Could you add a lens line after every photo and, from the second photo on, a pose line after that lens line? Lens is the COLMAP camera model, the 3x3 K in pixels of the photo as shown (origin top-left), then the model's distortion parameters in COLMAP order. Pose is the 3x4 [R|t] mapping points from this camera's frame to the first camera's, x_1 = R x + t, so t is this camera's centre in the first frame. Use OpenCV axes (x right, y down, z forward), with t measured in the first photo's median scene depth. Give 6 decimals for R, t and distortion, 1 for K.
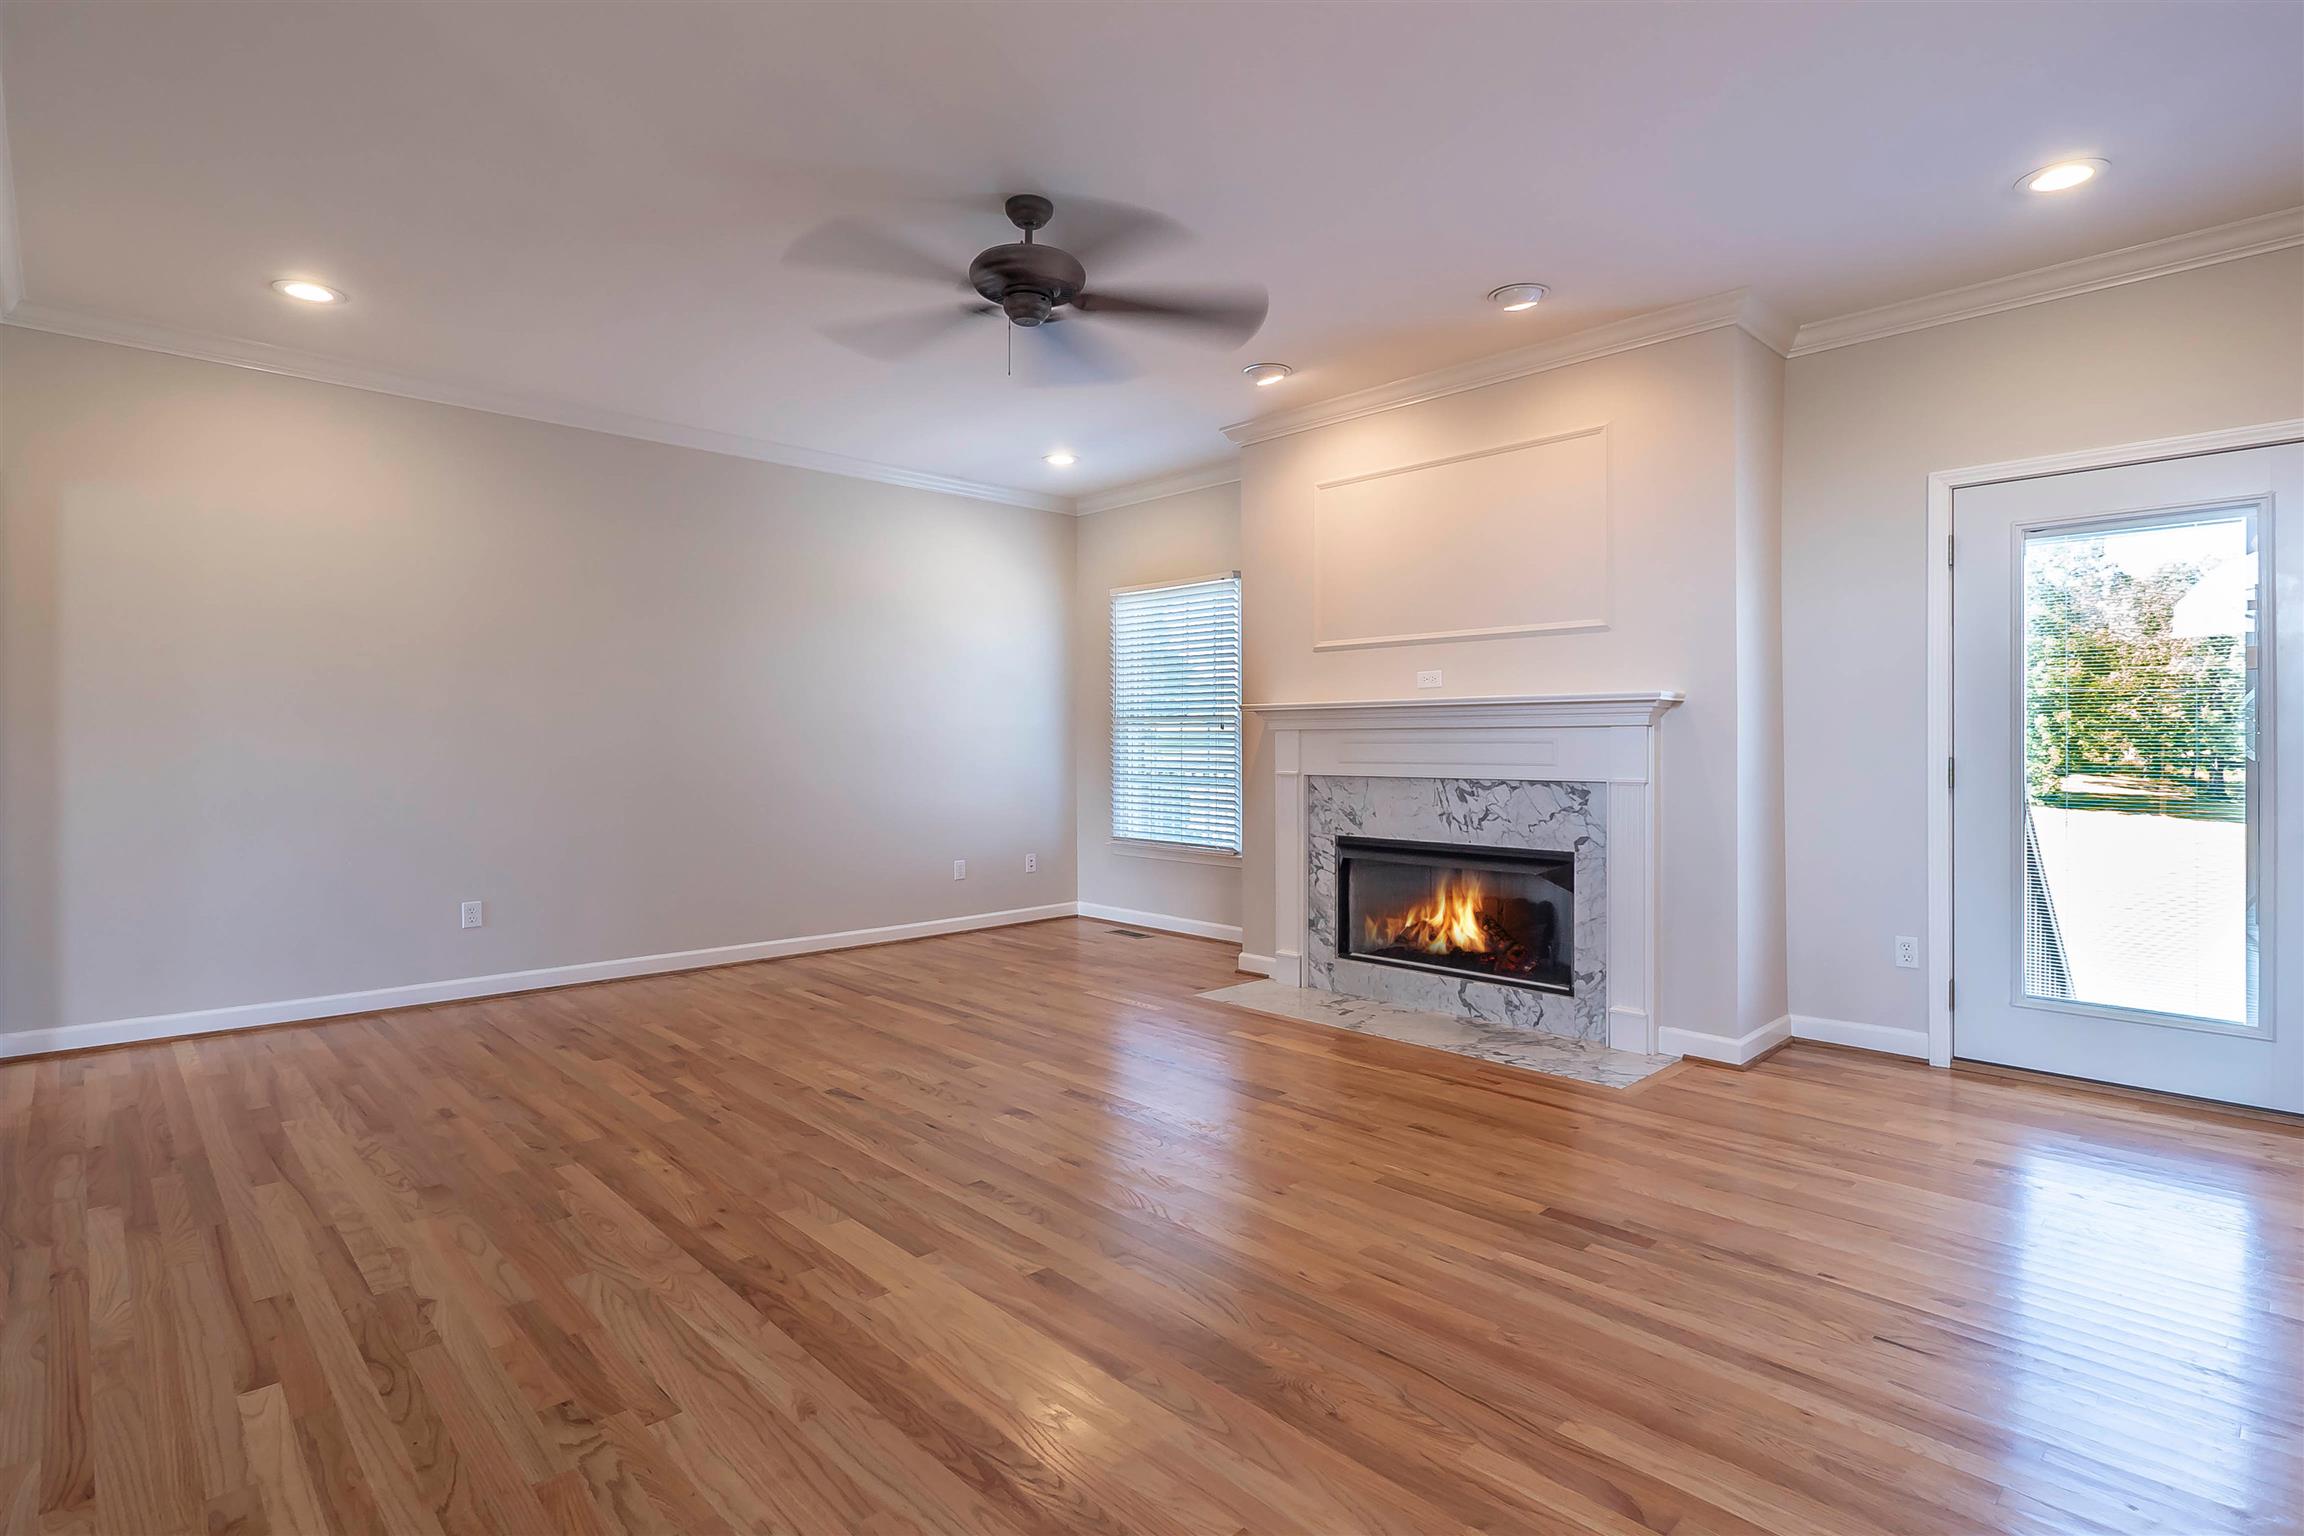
lens RADIAL K [[1054.7, 0, 1144.5], [0, 1054.7, 743.8], [0, 0, 1]] dist [-0.003749, -0.000668]
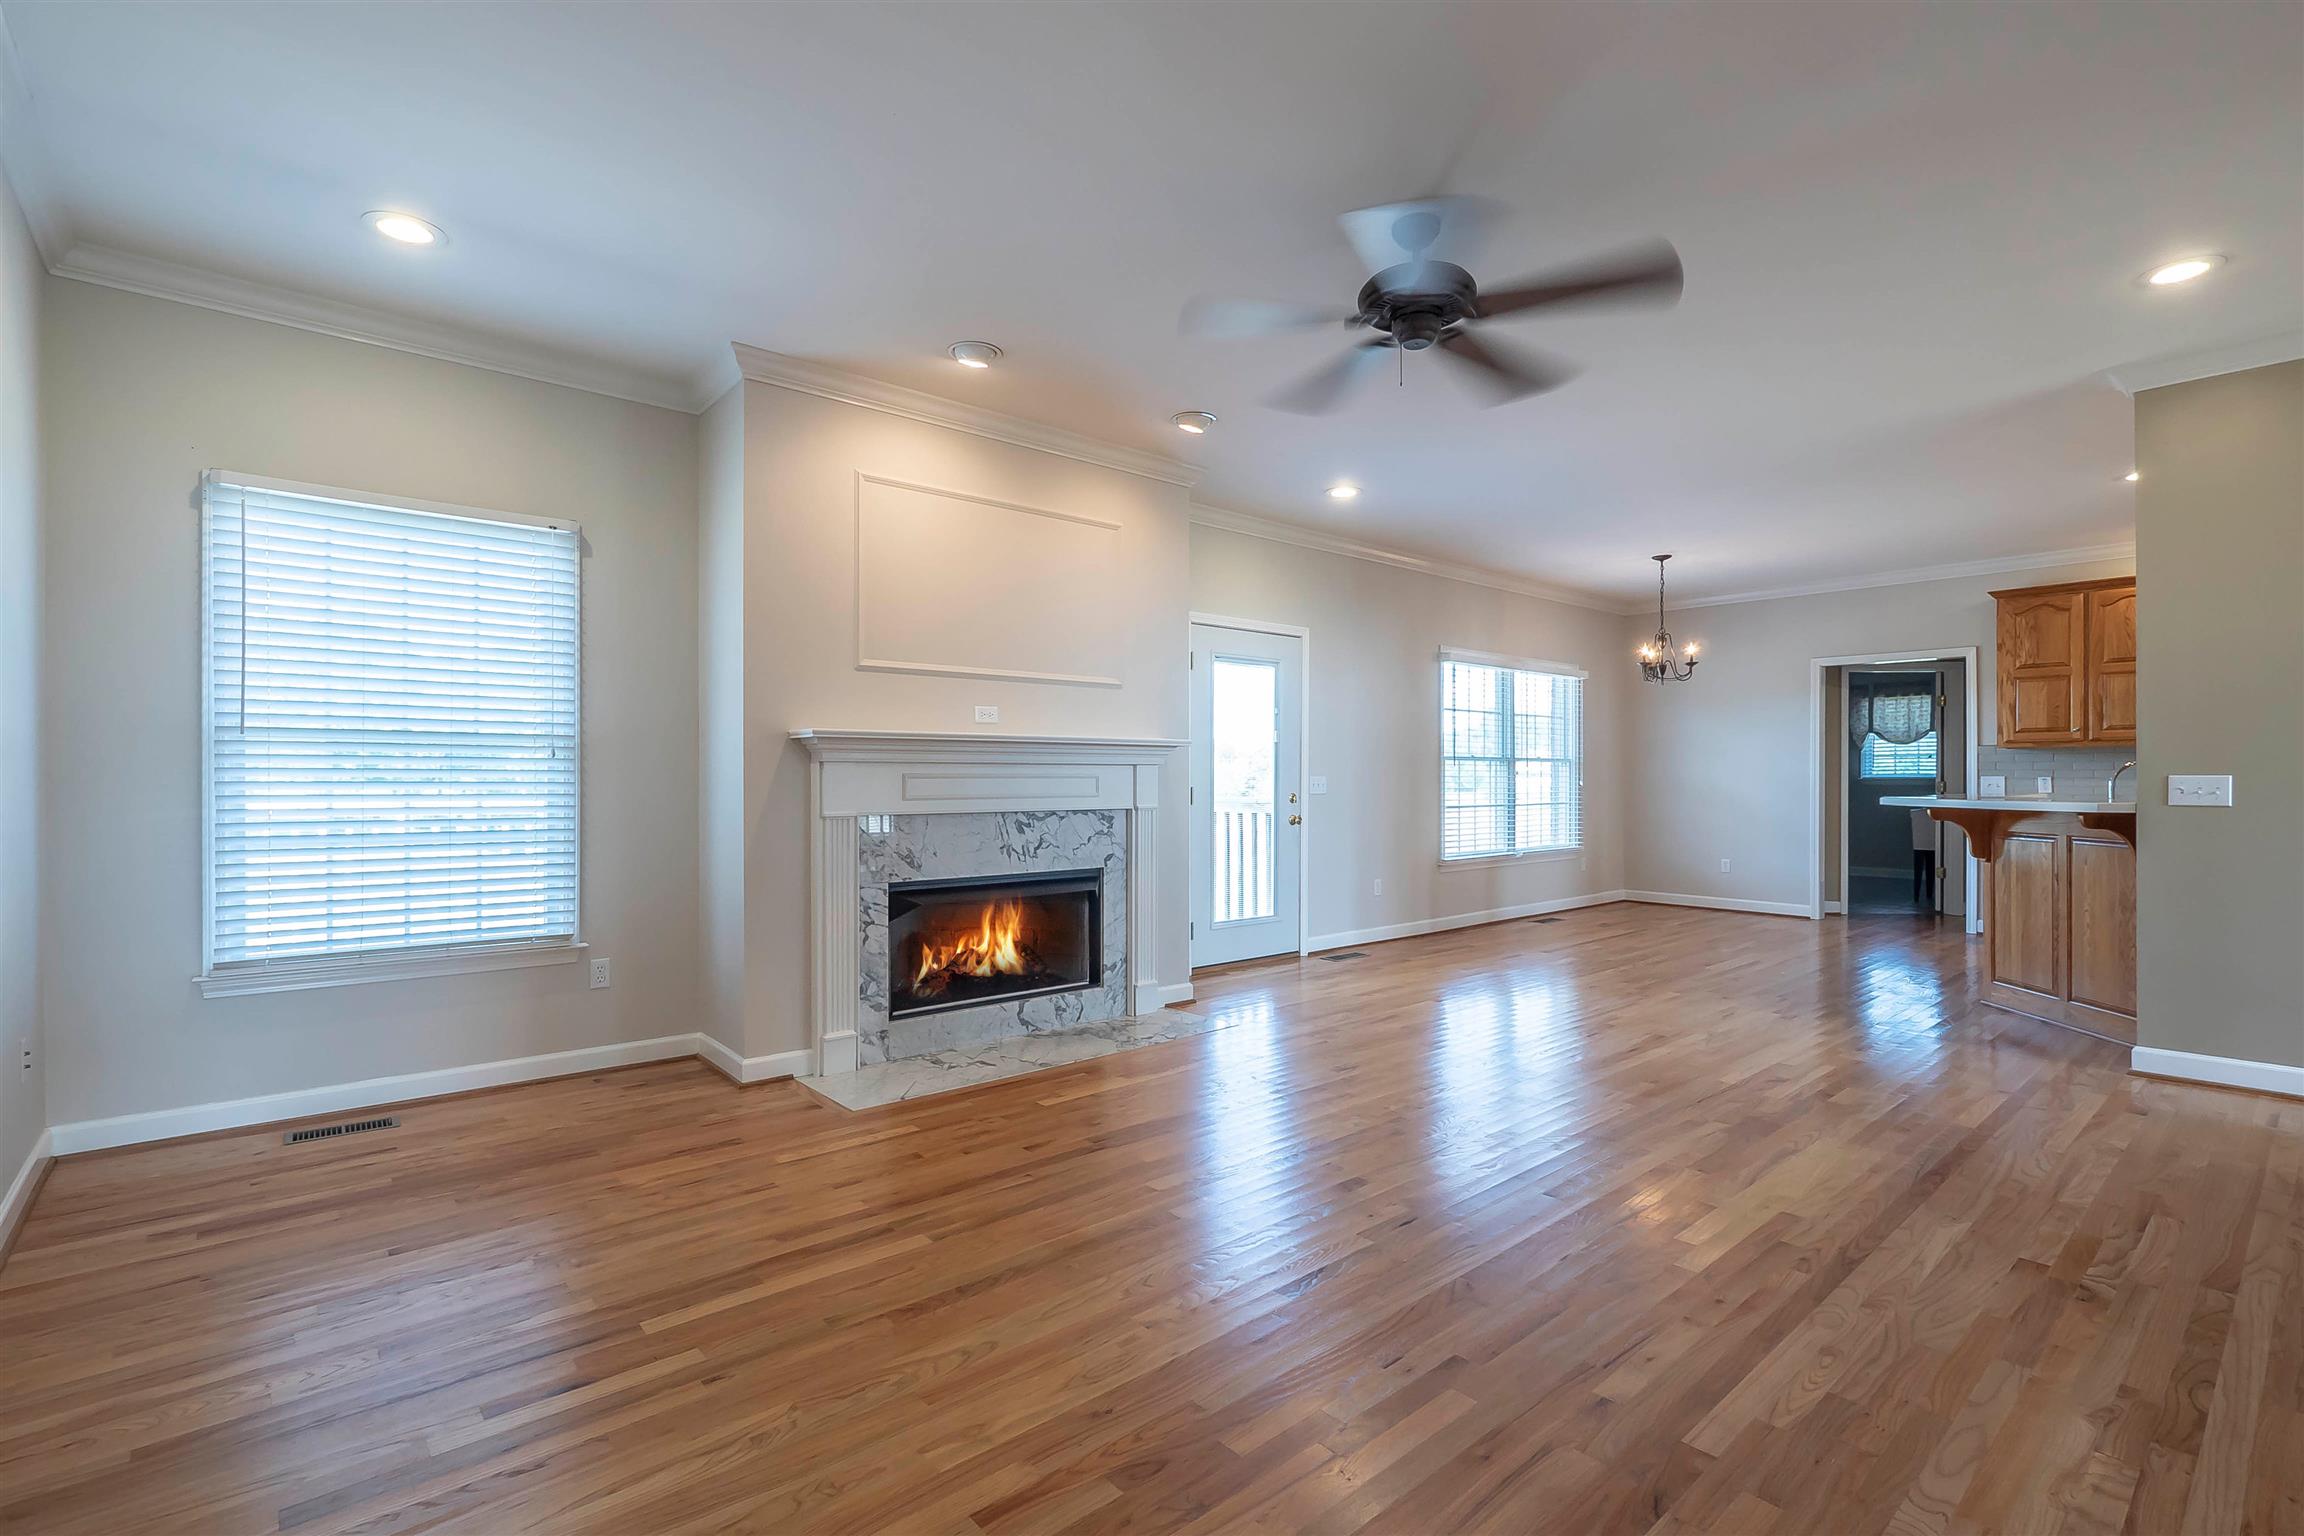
lens RADIAL K [[1047.9, 0, 1145.8], [0, 1047.9, 780.4], [0, 0, 1]] dist [-0.002177, -0.000339]
pose [[0.081436, -0.001611, 0.996677, -0.739809], [-0.000678, 0.999998, 0.001672, -0.000114], [-0.996678, -0.000811, 0.081435, 0.788827]]
